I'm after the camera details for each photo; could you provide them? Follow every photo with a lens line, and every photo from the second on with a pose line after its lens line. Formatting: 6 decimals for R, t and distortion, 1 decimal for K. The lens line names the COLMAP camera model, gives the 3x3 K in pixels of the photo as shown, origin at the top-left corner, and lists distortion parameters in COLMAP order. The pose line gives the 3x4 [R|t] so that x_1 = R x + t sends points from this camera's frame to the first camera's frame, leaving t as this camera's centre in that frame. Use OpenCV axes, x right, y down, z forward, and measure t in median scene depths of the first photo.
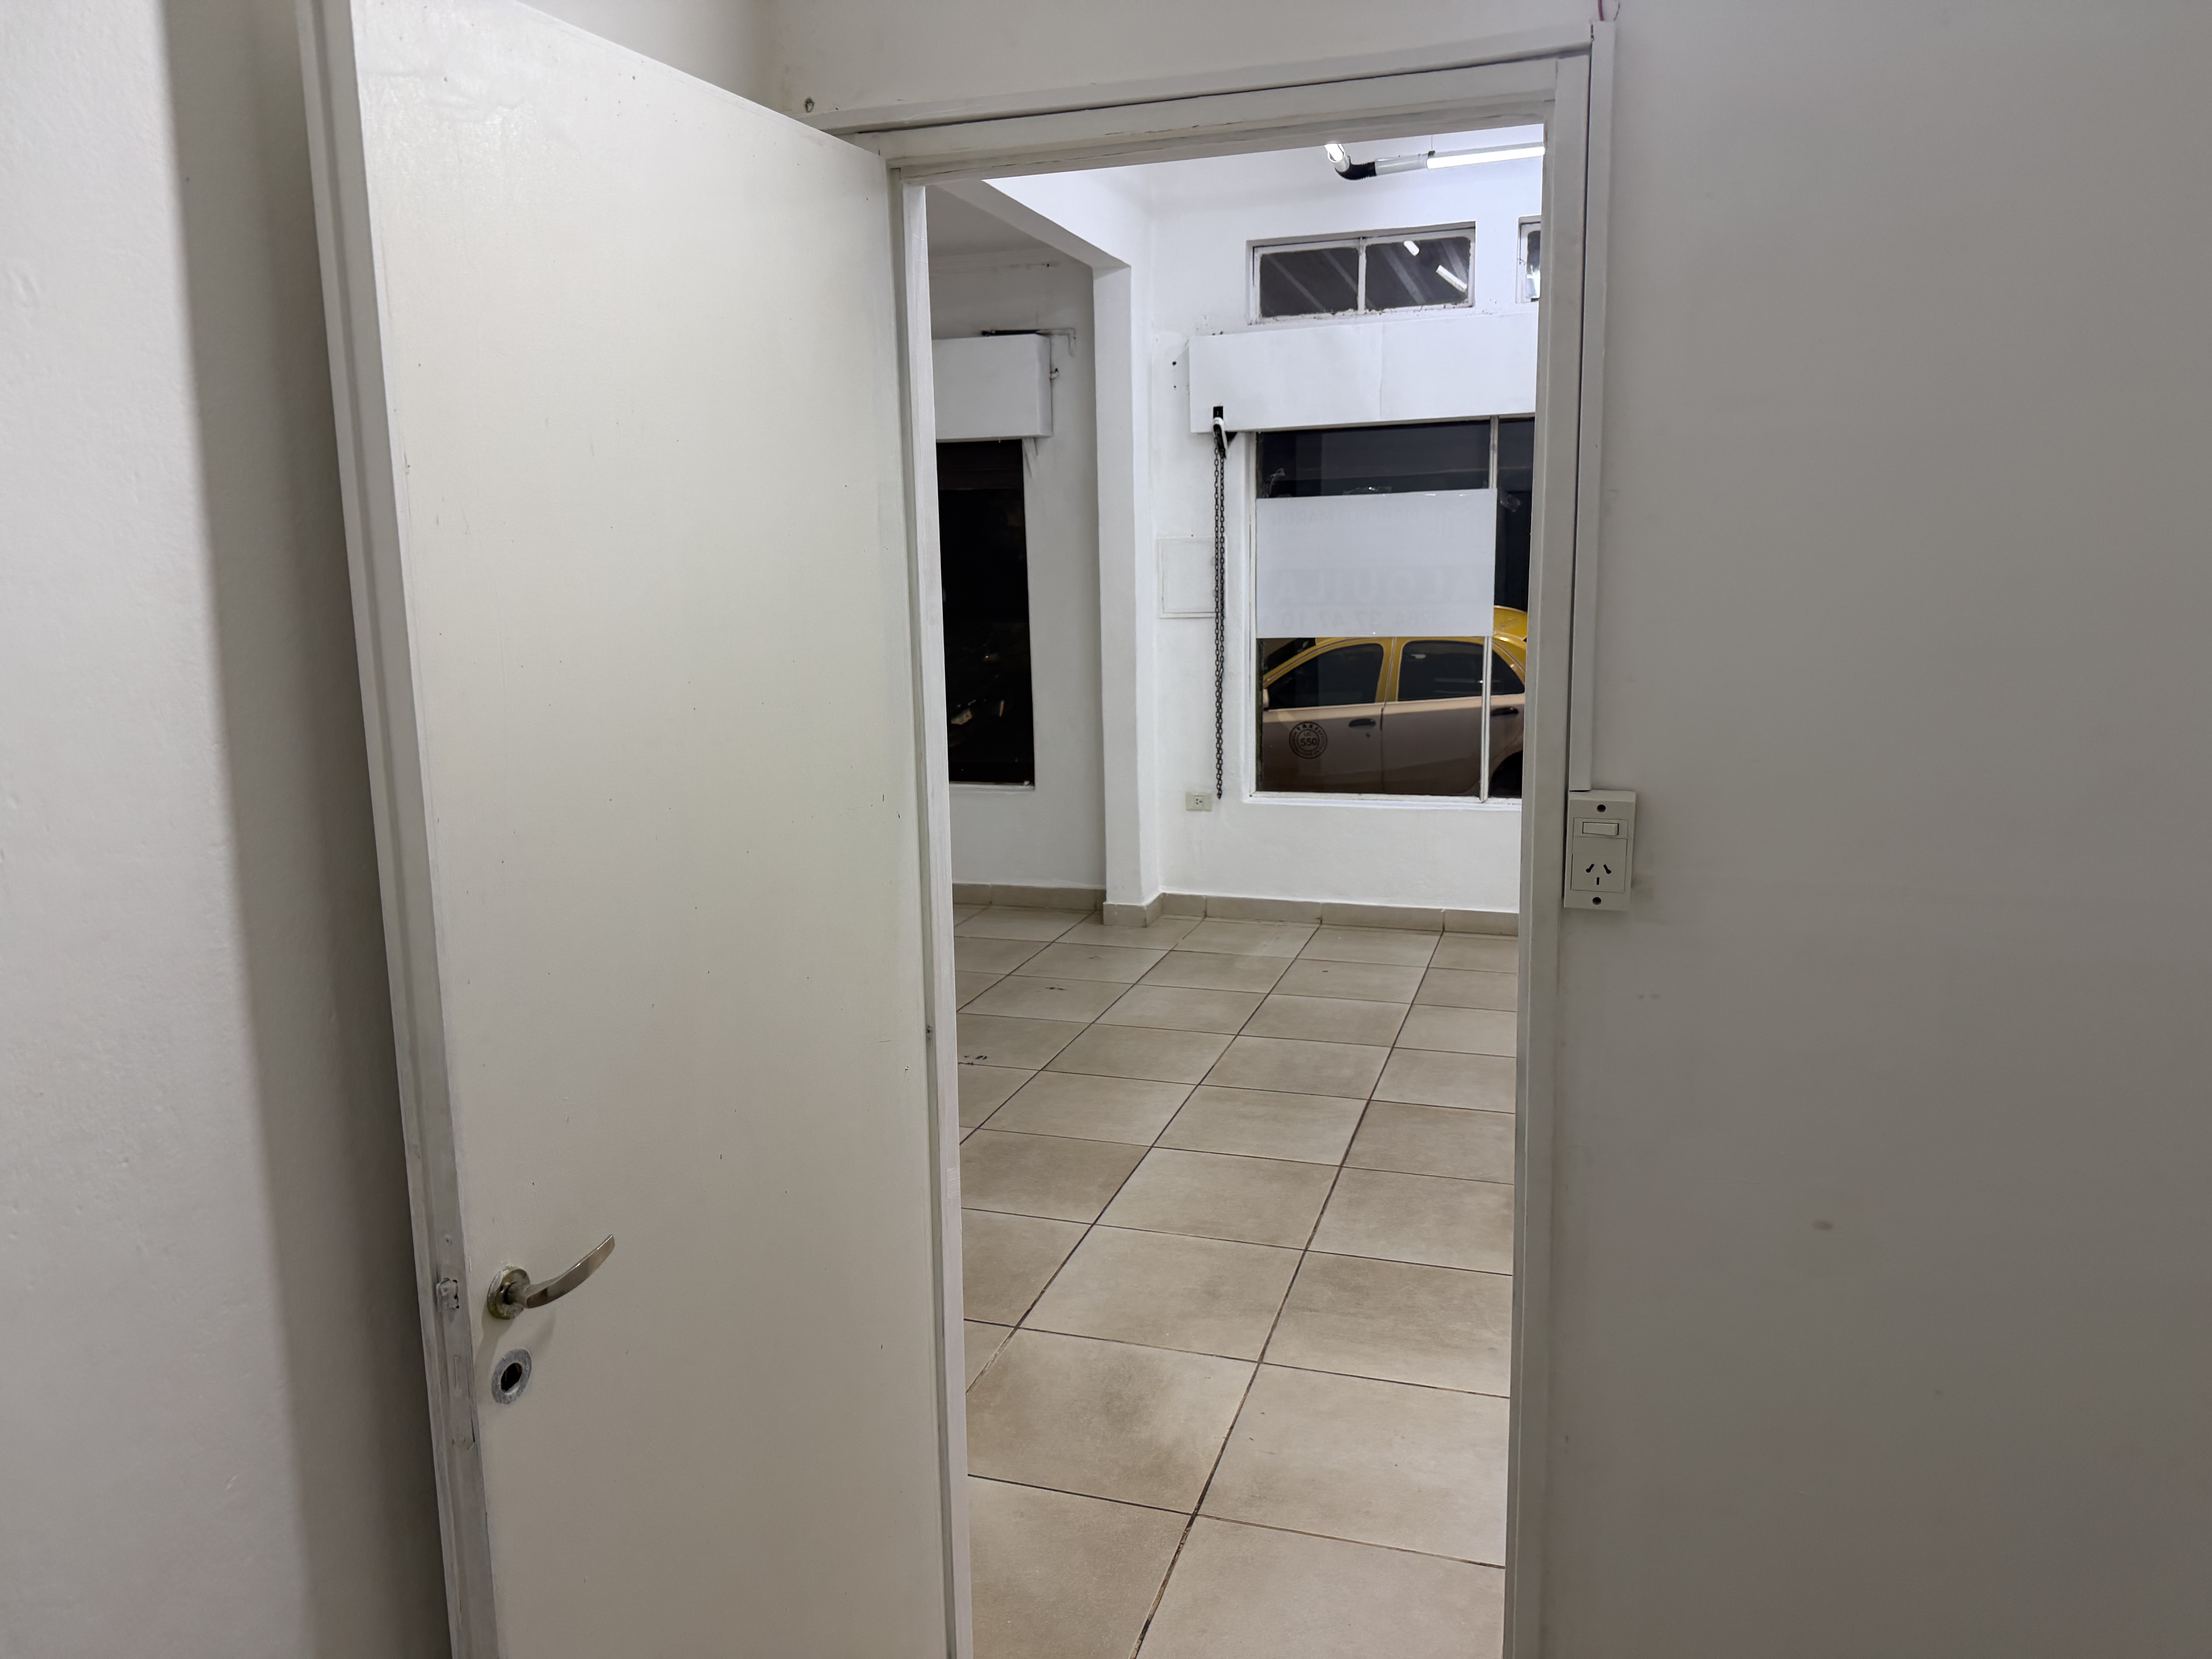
lens RADIAL K [[1550.3, 0, 1100.0], [0, 1550.3, 824.7], [0, 0, 1]] dist [0.071354, -0.074959]
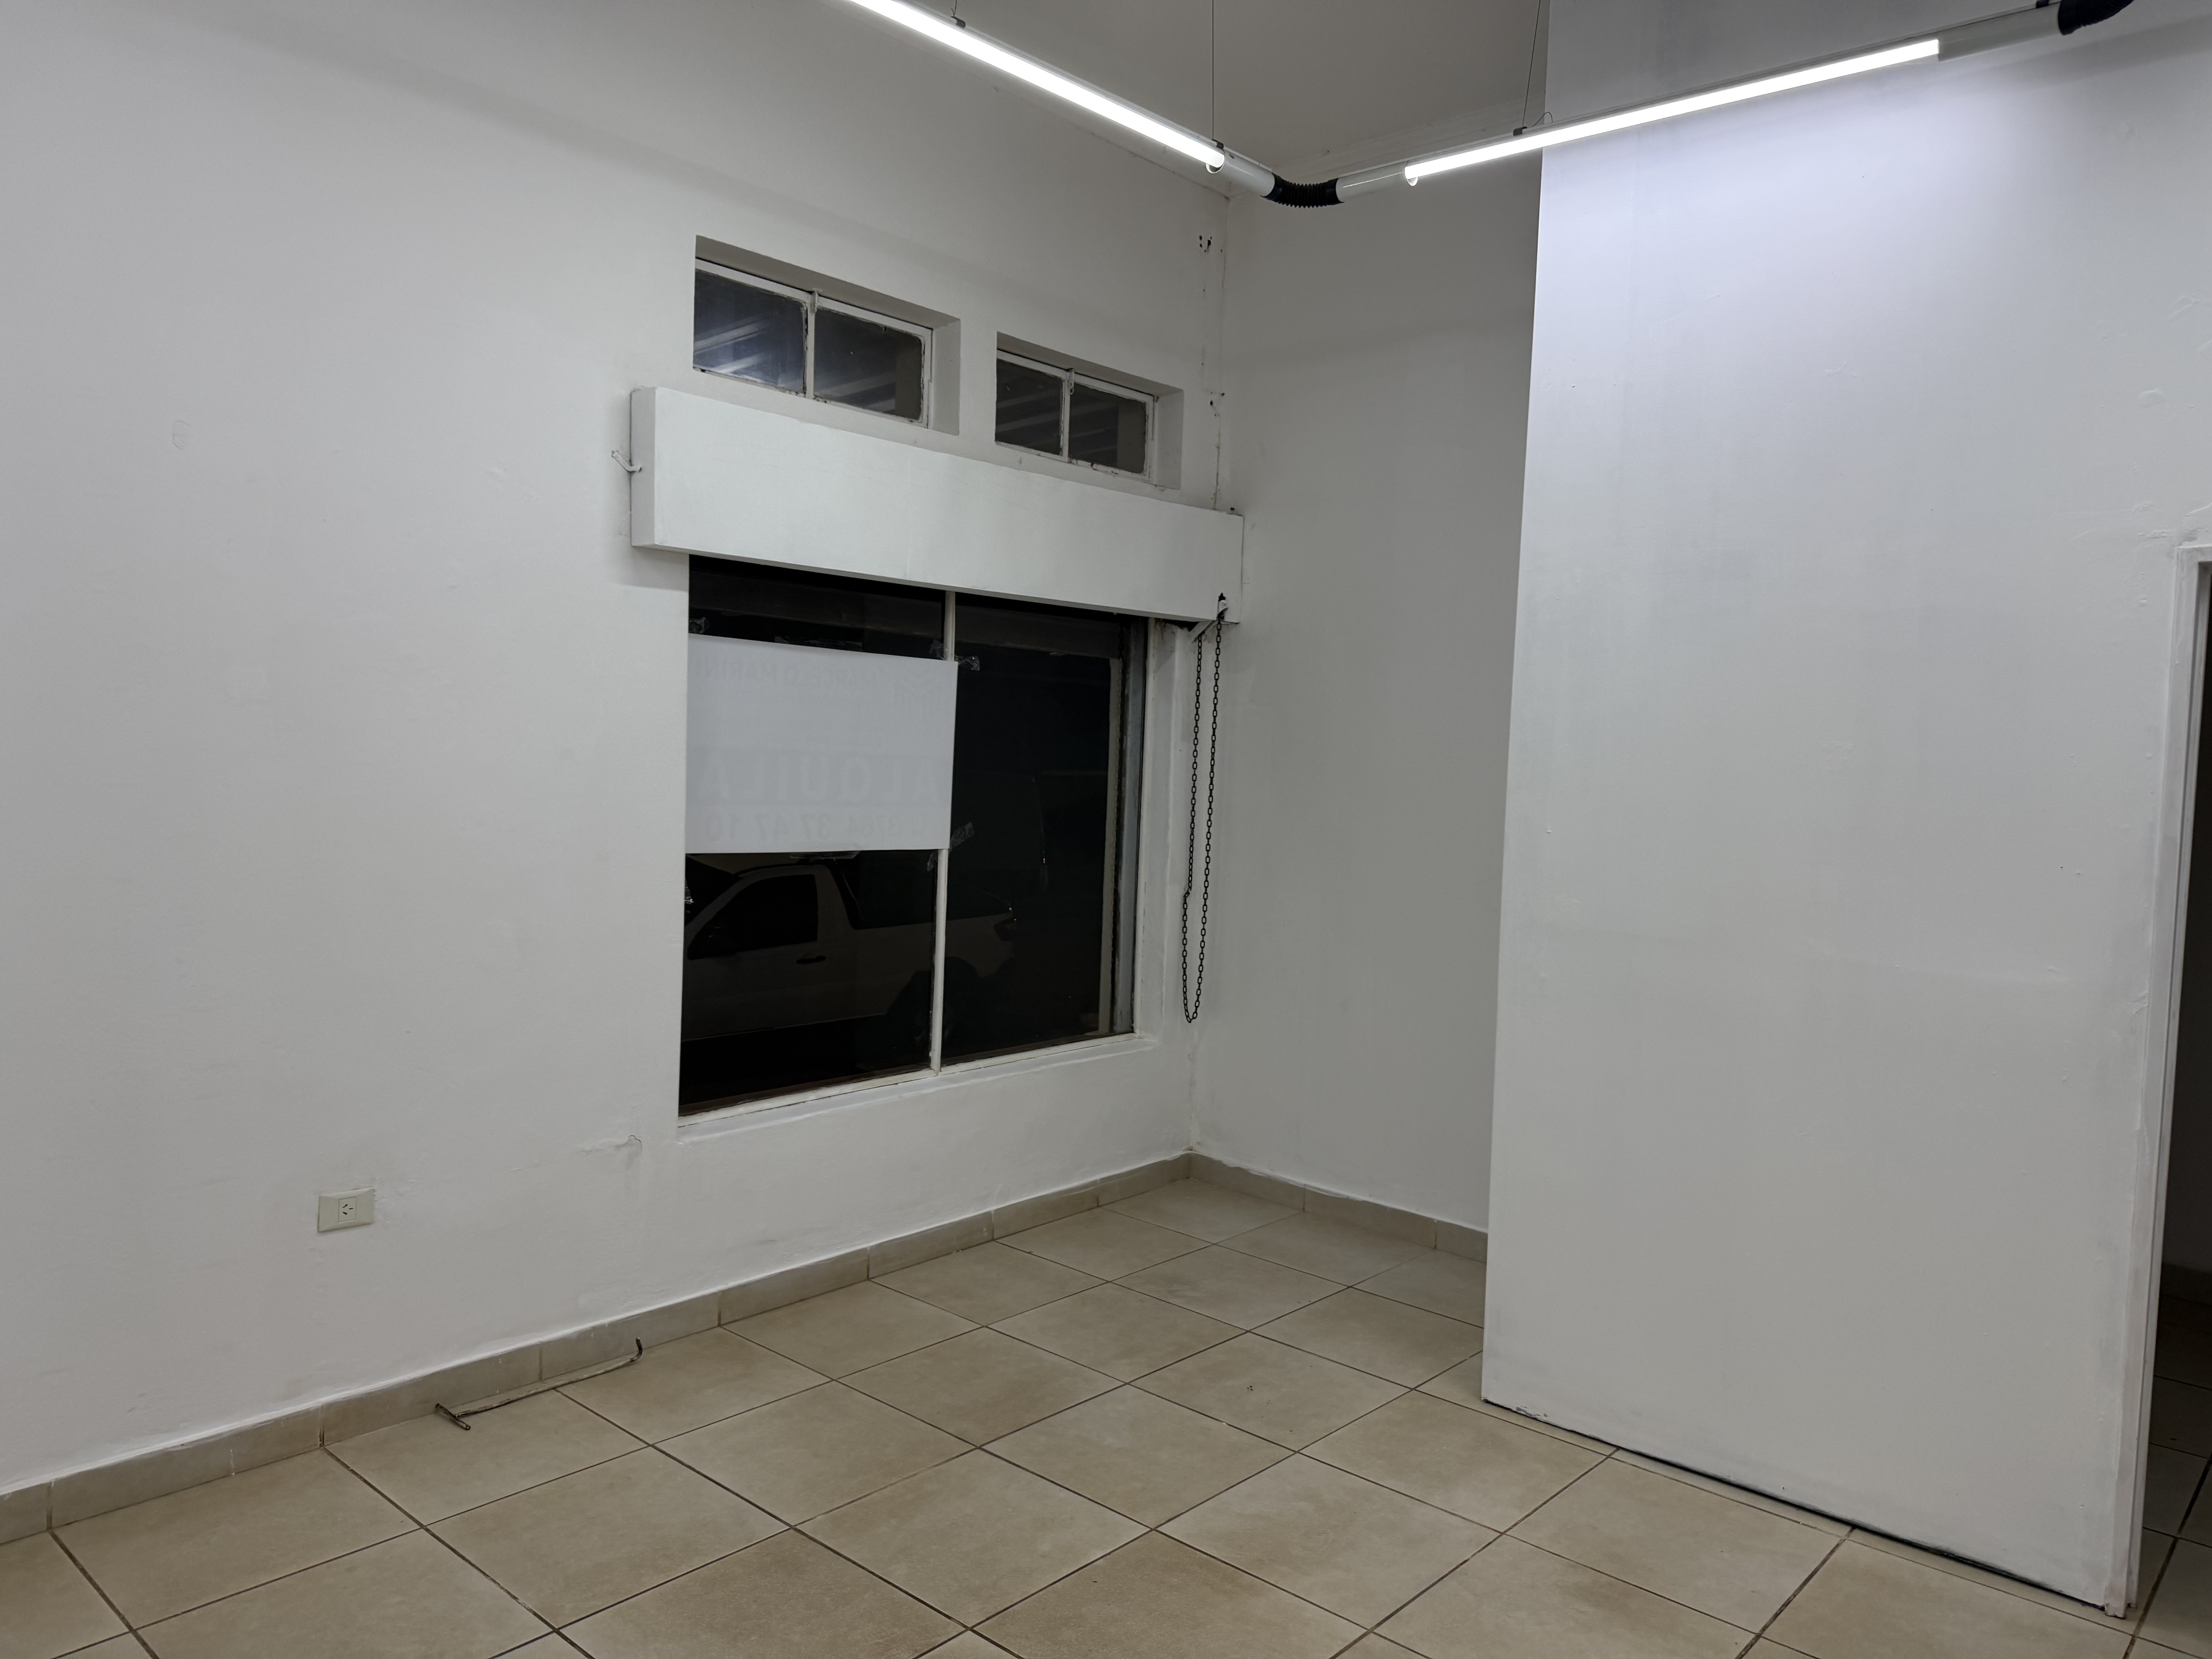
lens RADIAL K [[1553.8, 0, 1112.5], [0, 1553.8, 839.1], [0, 0, 1]] dist [0.125245, -0.173601]
pose [[-0.918338, -0.027830, 0.394817, -0.143117], [0.059196, 0.976648, 0.206531, -0.271902], [-0.391345, 0.213037, -0.895245, 1.608841]]
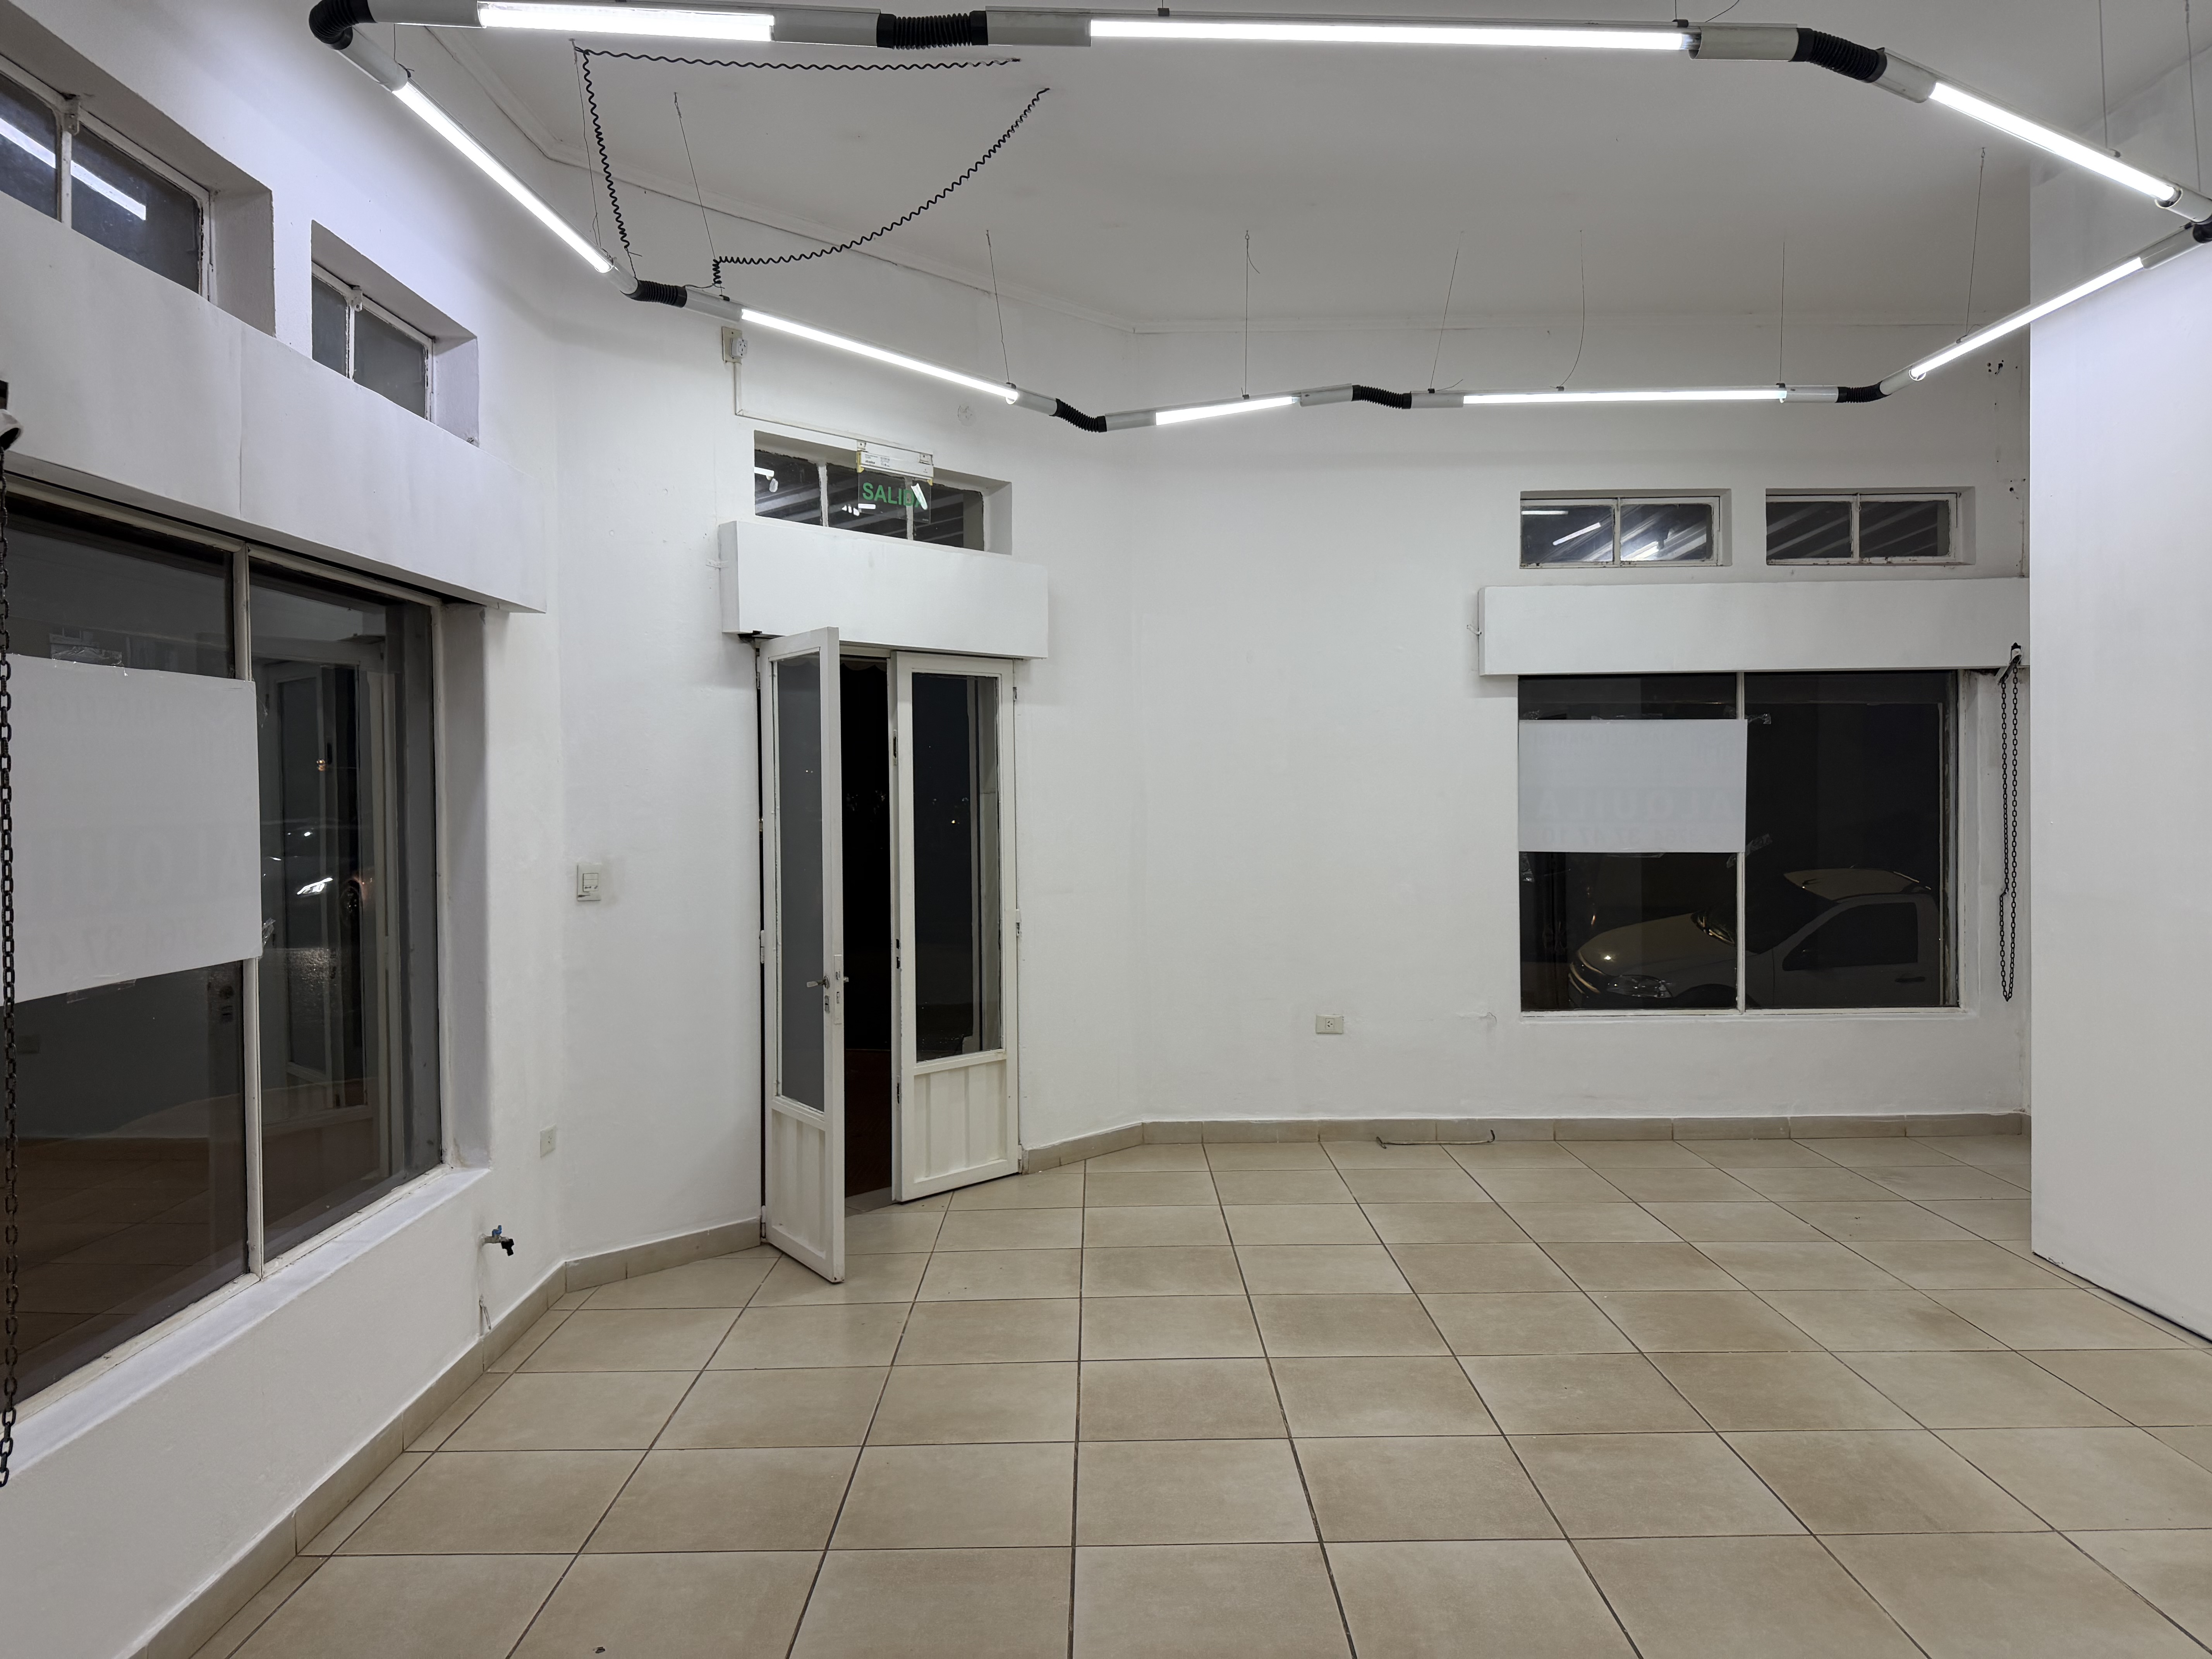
lens RADIAL K [[1550.3, 0, 1100.0], [0, 1550.3, 824.7], [0, 0, 1]] dist [0.071354, -0.074959]
pose [[-0.318054, 0.009667, 0.948023, -0.647050], [0.182480, 0.981875, 0.051208, -0.269890], [-0.930346, 0.189282, -0.314053, 1.707653]]
